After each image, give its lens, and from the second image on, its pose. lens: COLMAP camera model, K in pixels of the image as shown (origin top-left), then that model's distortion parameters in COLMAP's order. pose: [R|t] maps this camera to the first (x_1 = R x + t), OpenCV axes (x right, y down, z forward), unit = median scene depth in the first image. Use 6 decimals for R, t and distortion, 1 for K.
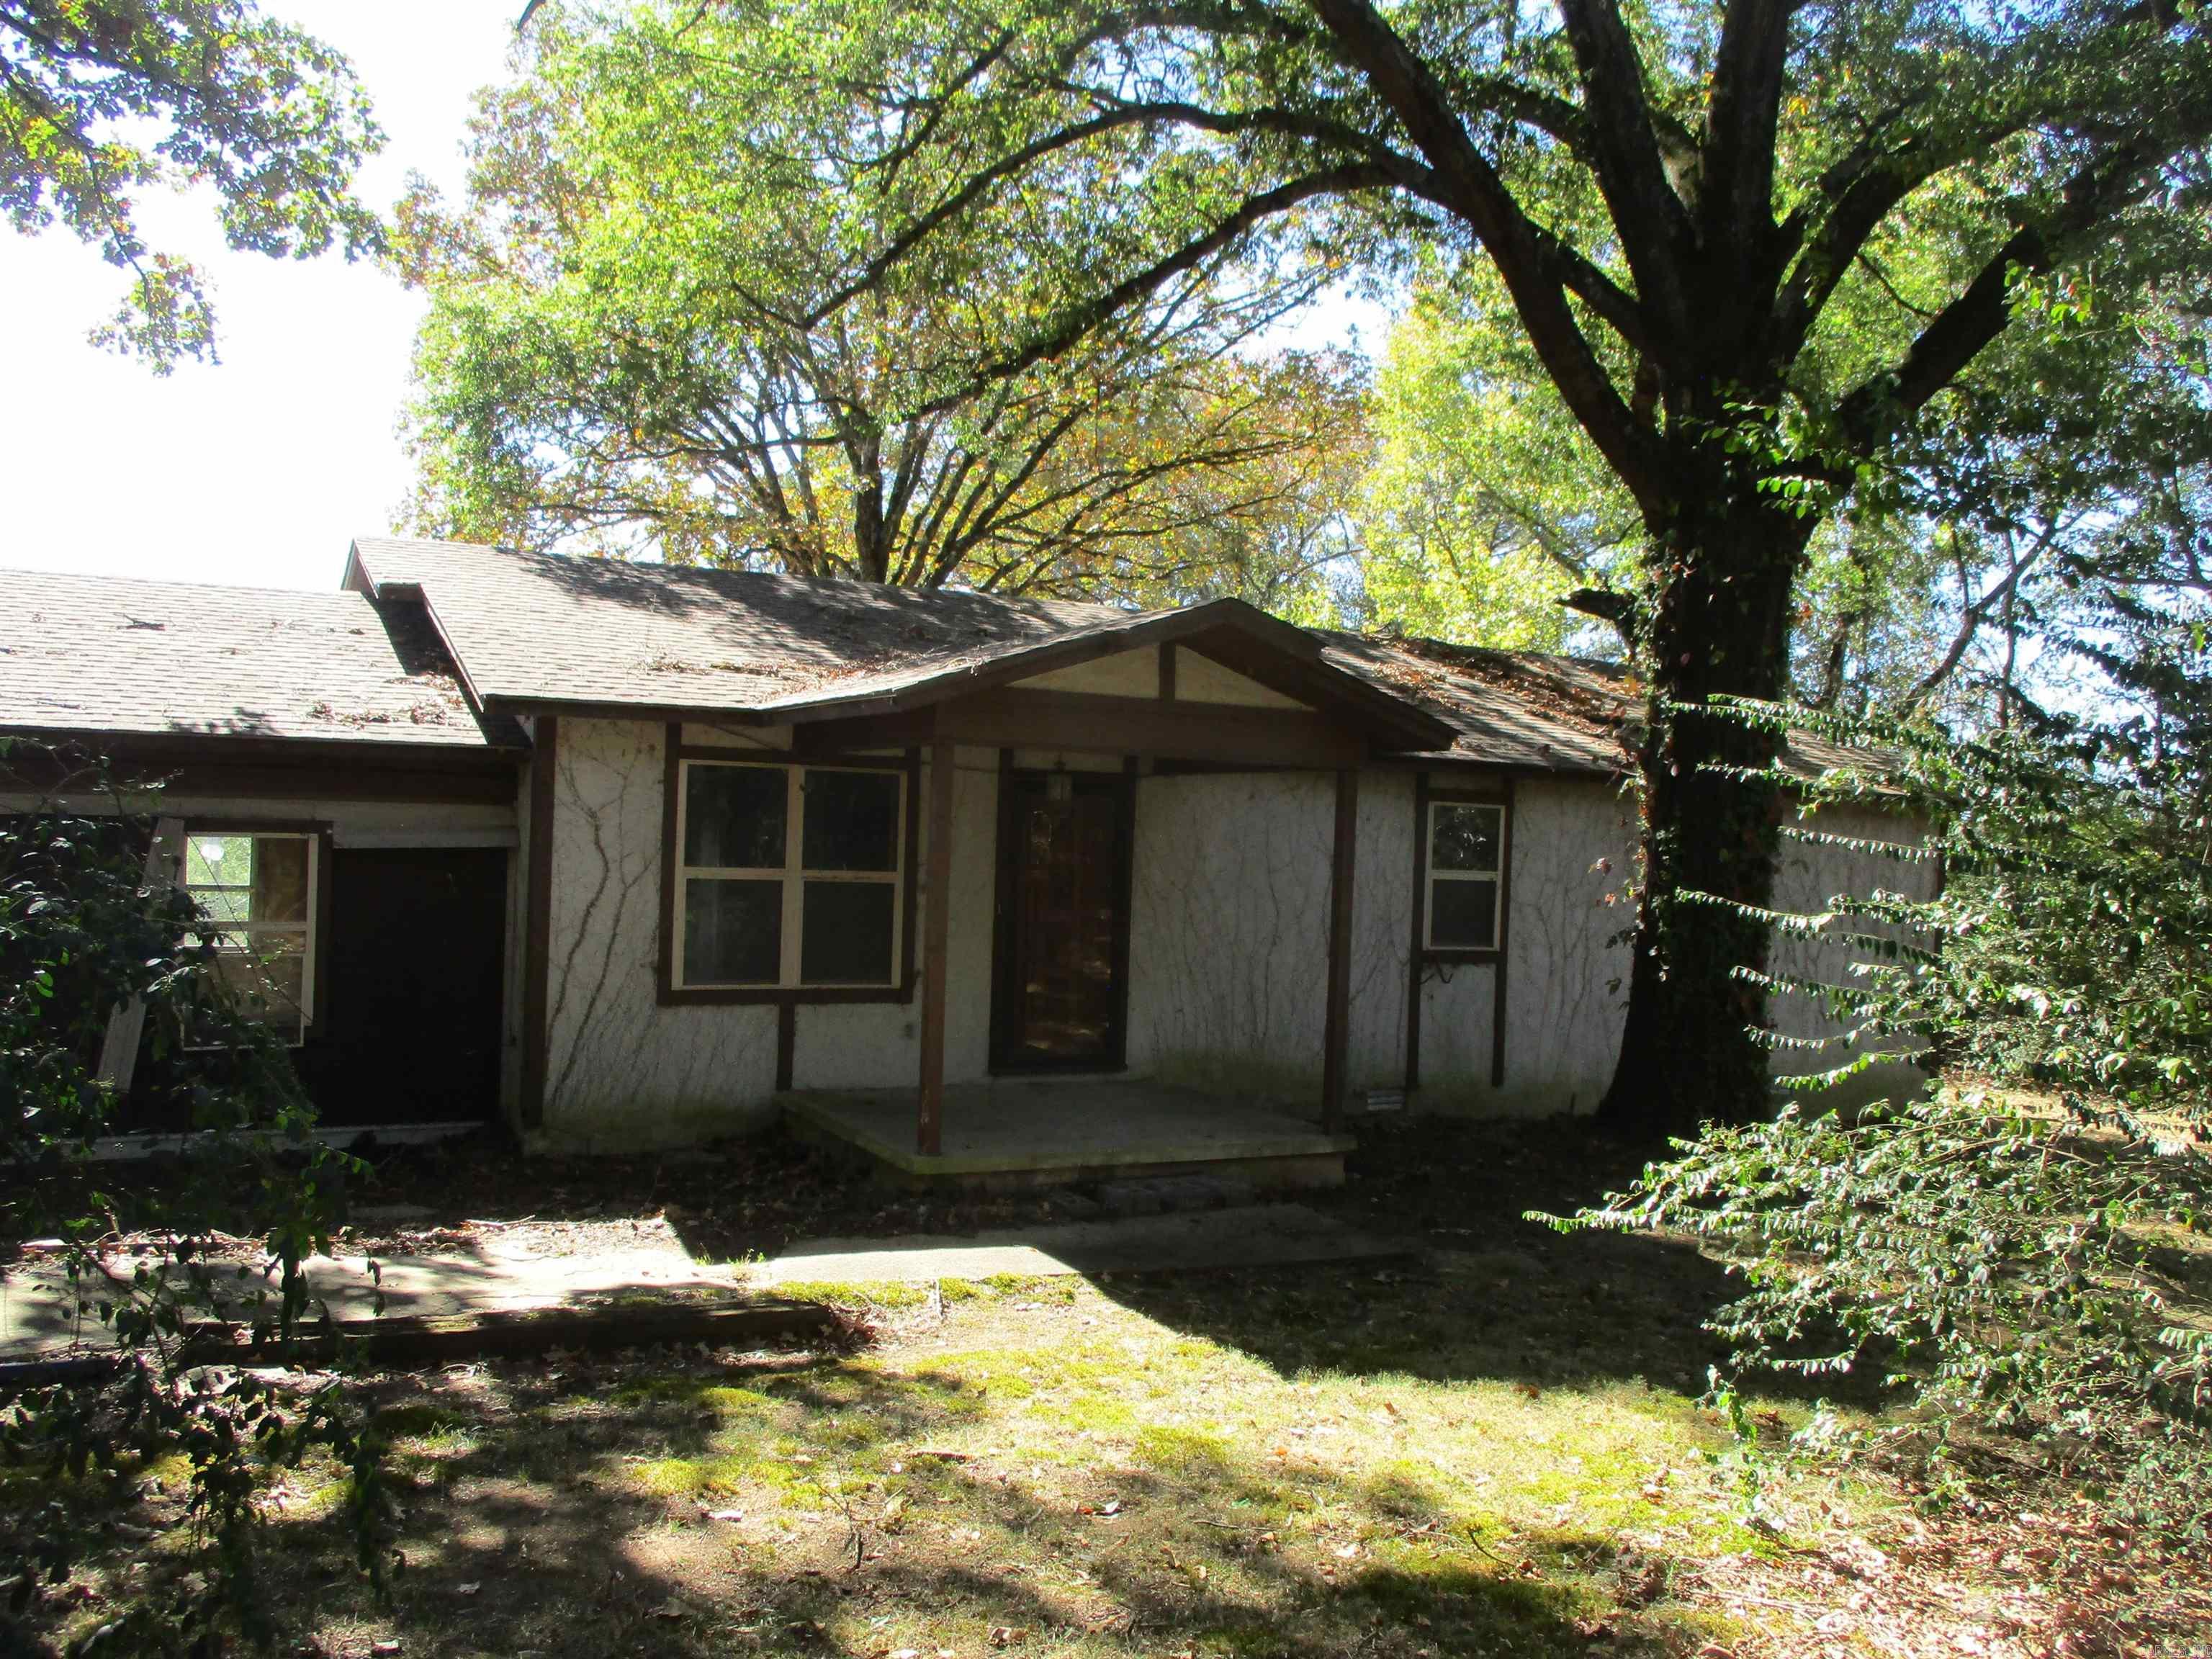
lens RADIAL K [[1787.6, 0, 1163.6], [0, 1787.6, 833.8], [0, 0, 1]] dist [0.001020, 0.004108]
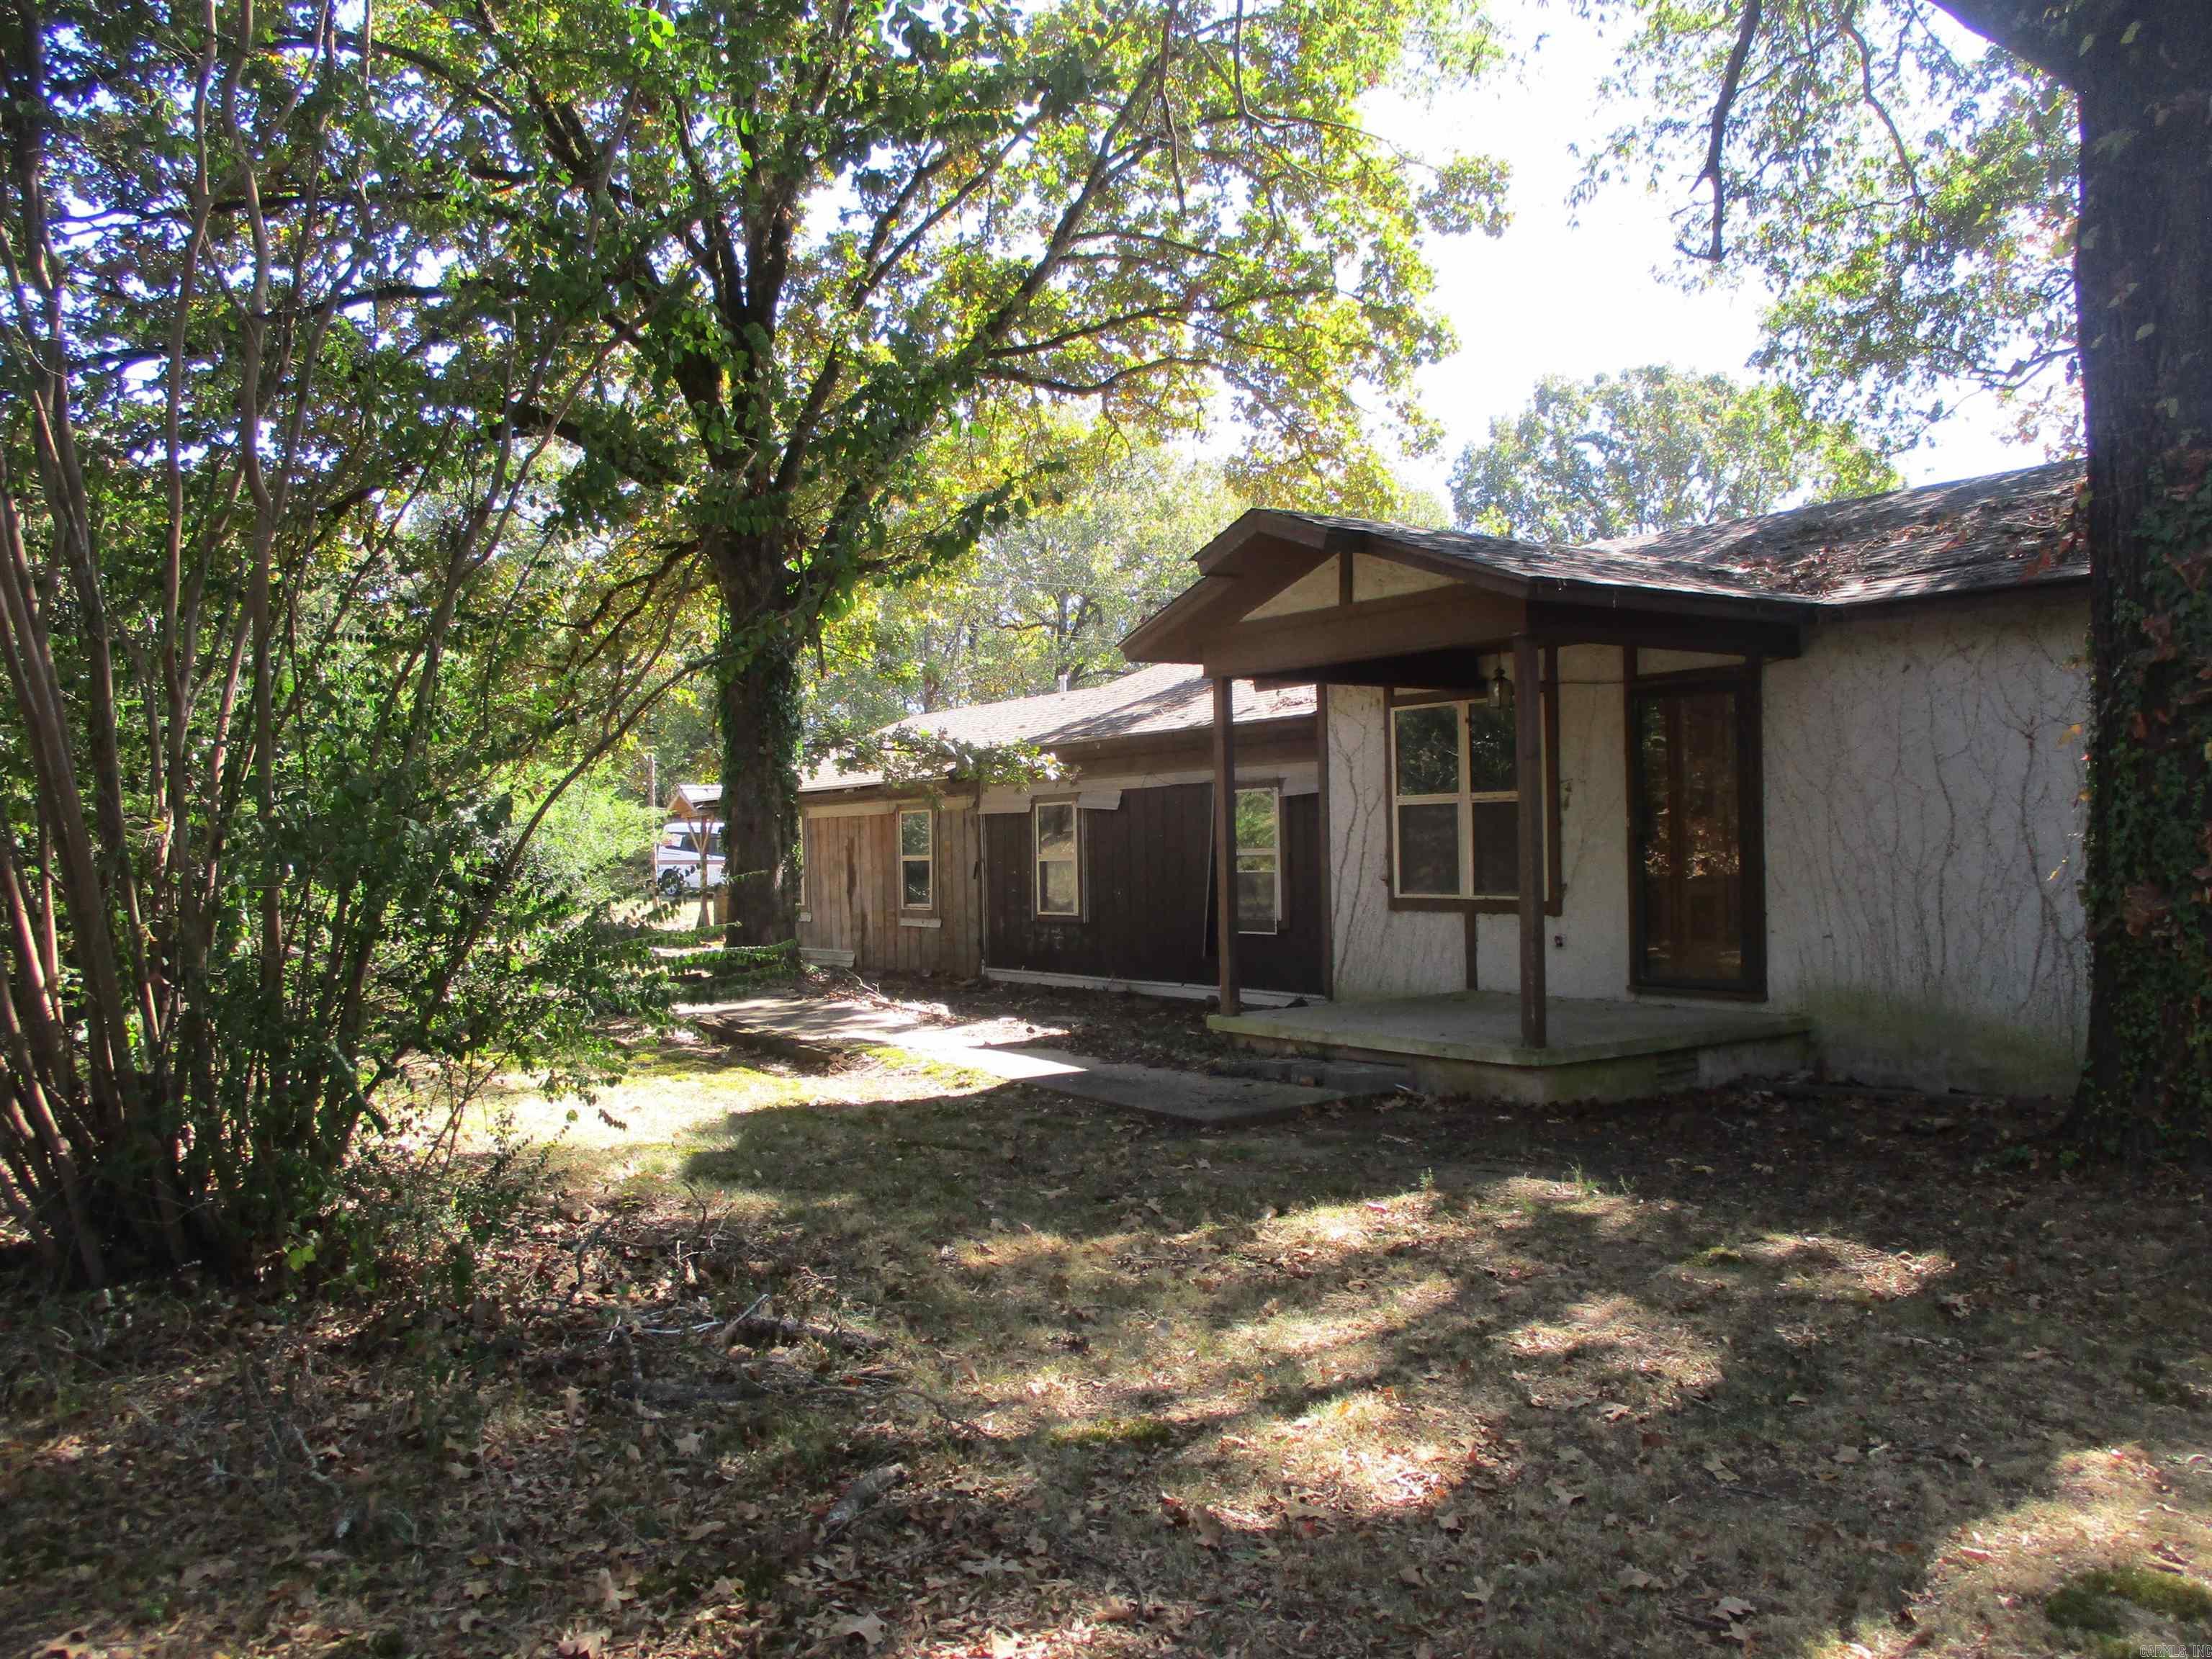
lens RADIAL K [[1836.2, 0, 1141.7], [0, 1836.2, 792.5], [0, 0, 1]] dist [-0.031059, 0.009577]
pose [[0.137430, -0.050188, -0.989239, 0.835890], [0.048543, 0.997857, -0.043881, 0.055740], [0.989321, -0.041990, 0.139572, 0.588561]]
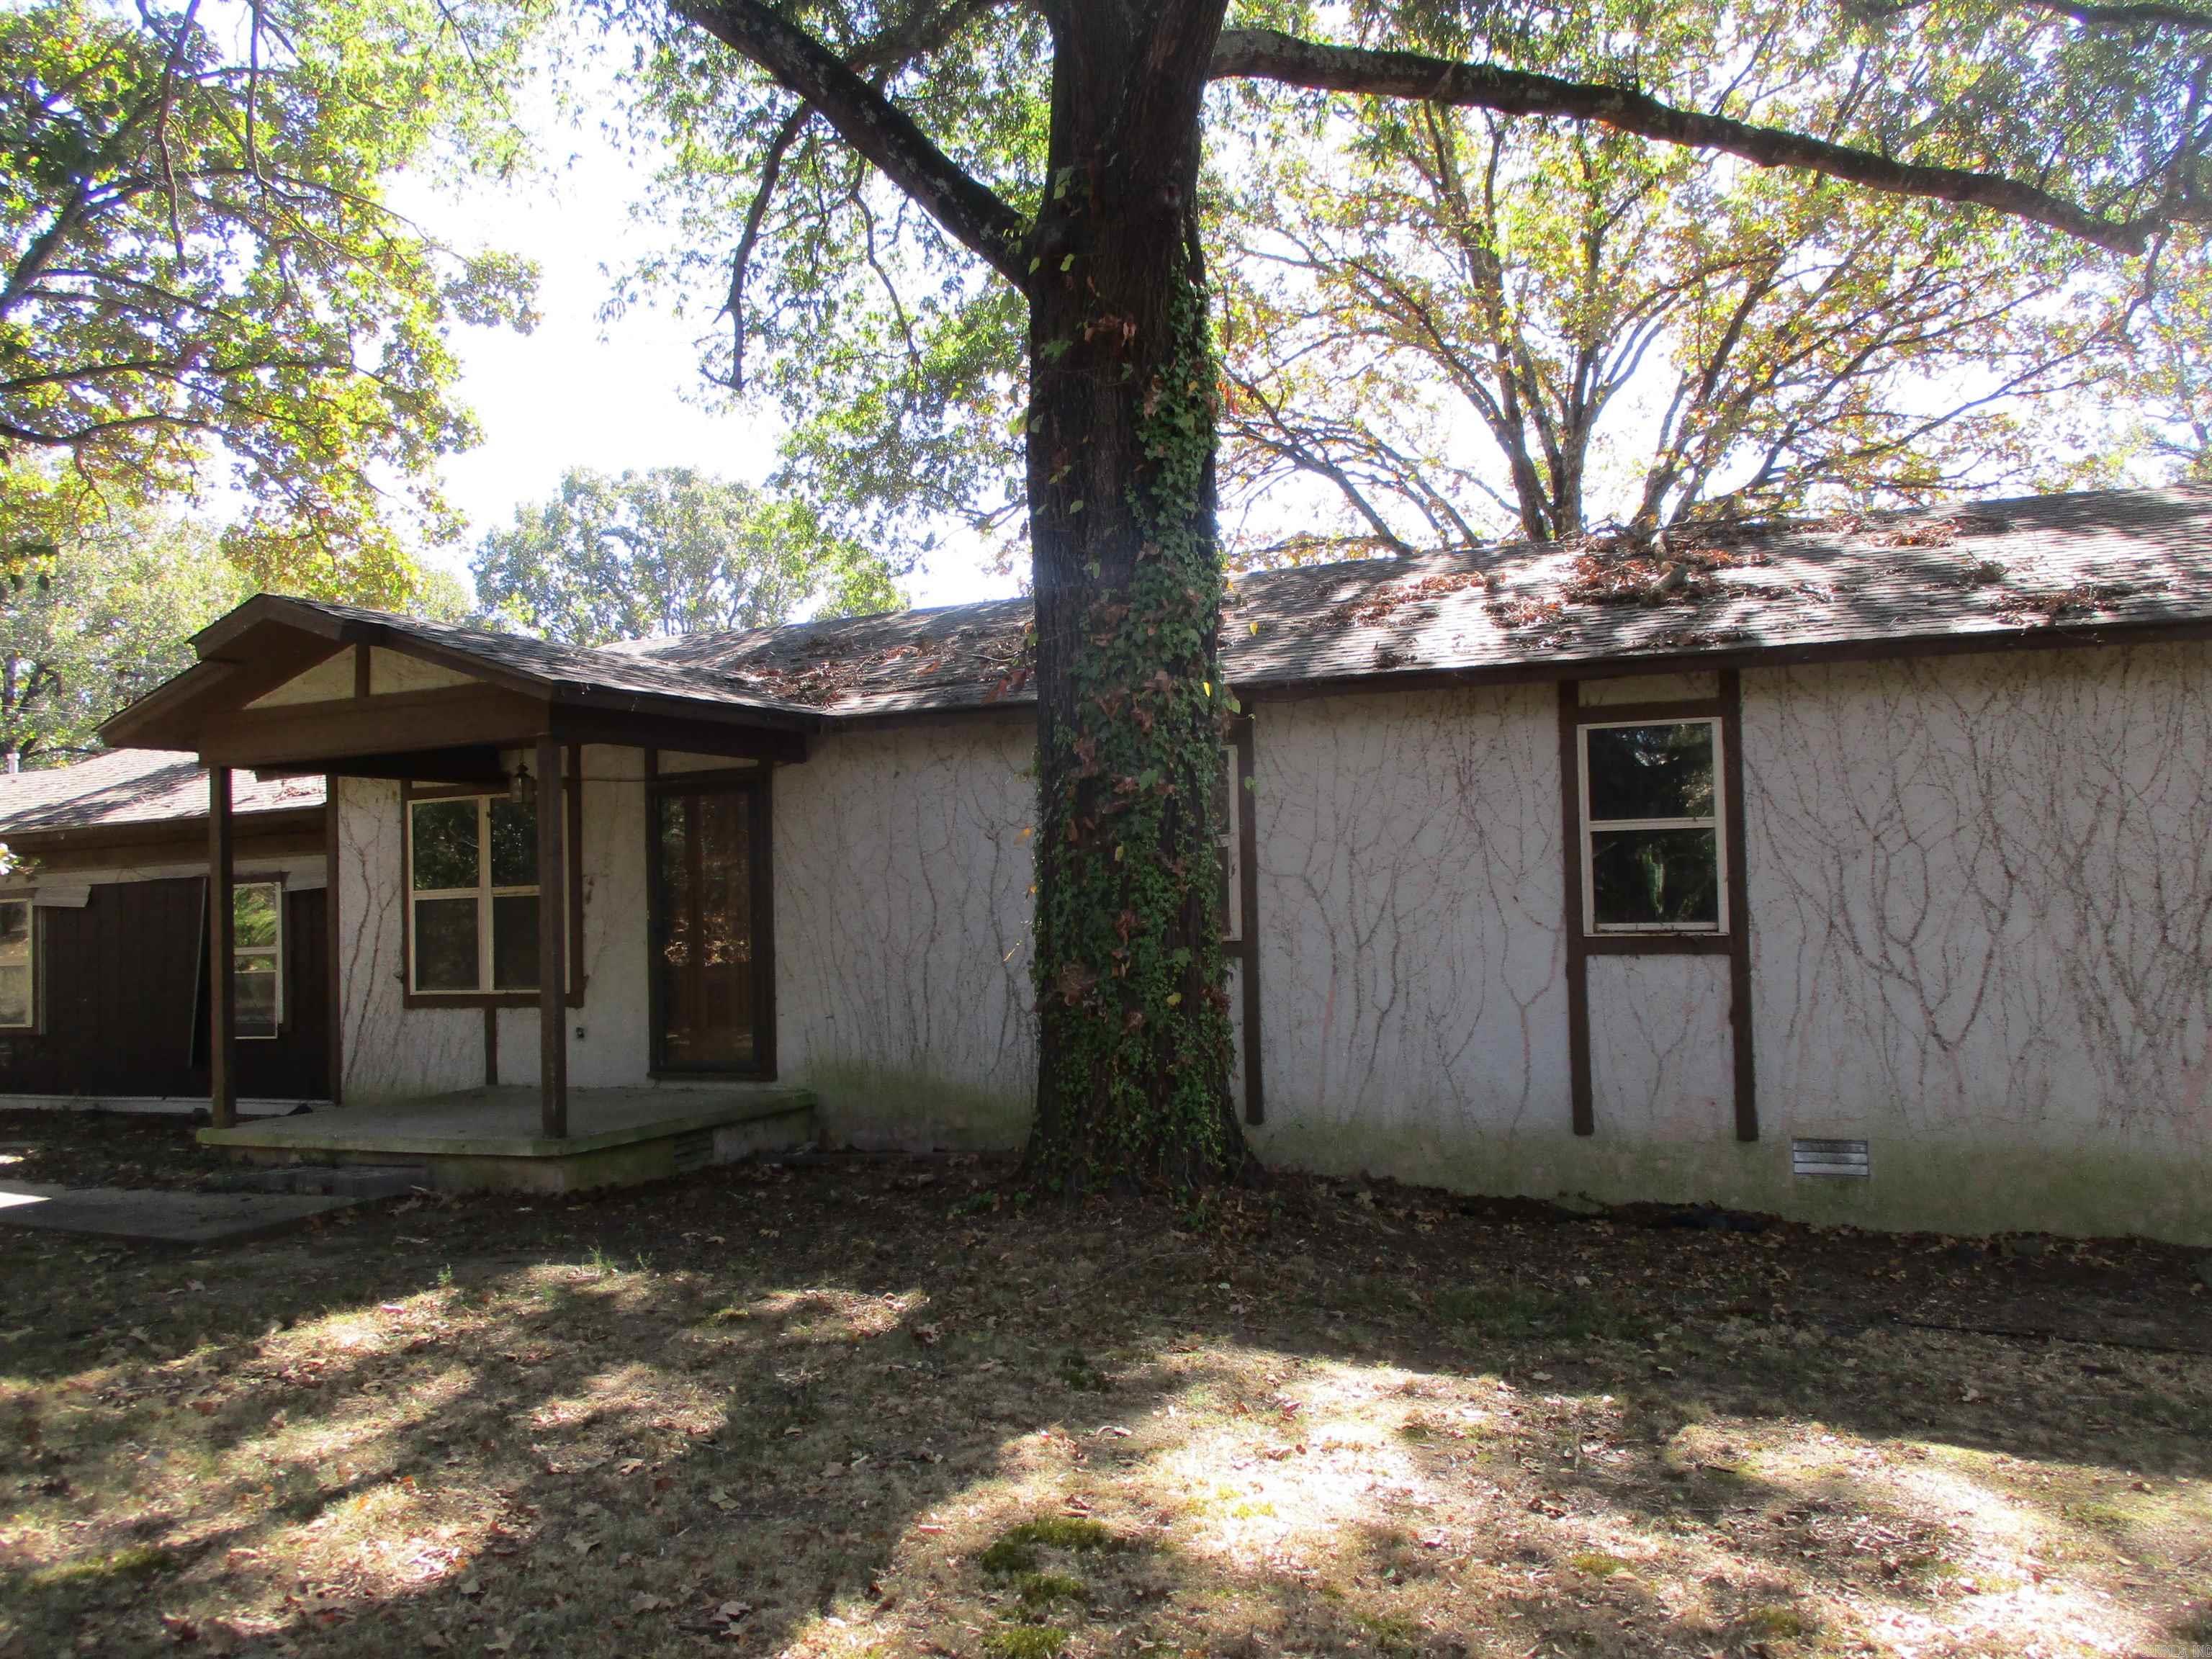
lens RADIAL K [[1836.2, 0, 1141.7], [0, 1836.2, 792.5], [0, 0, 1]] dist [-0.031059, 0.009577]
pose [[0.609883, -0.090352, -0.787324, 0.880790], [0.070171, 0.995734, -0.059912, 0.053744], [0.789378, -0.018708, 0.613622, 0.573088]]
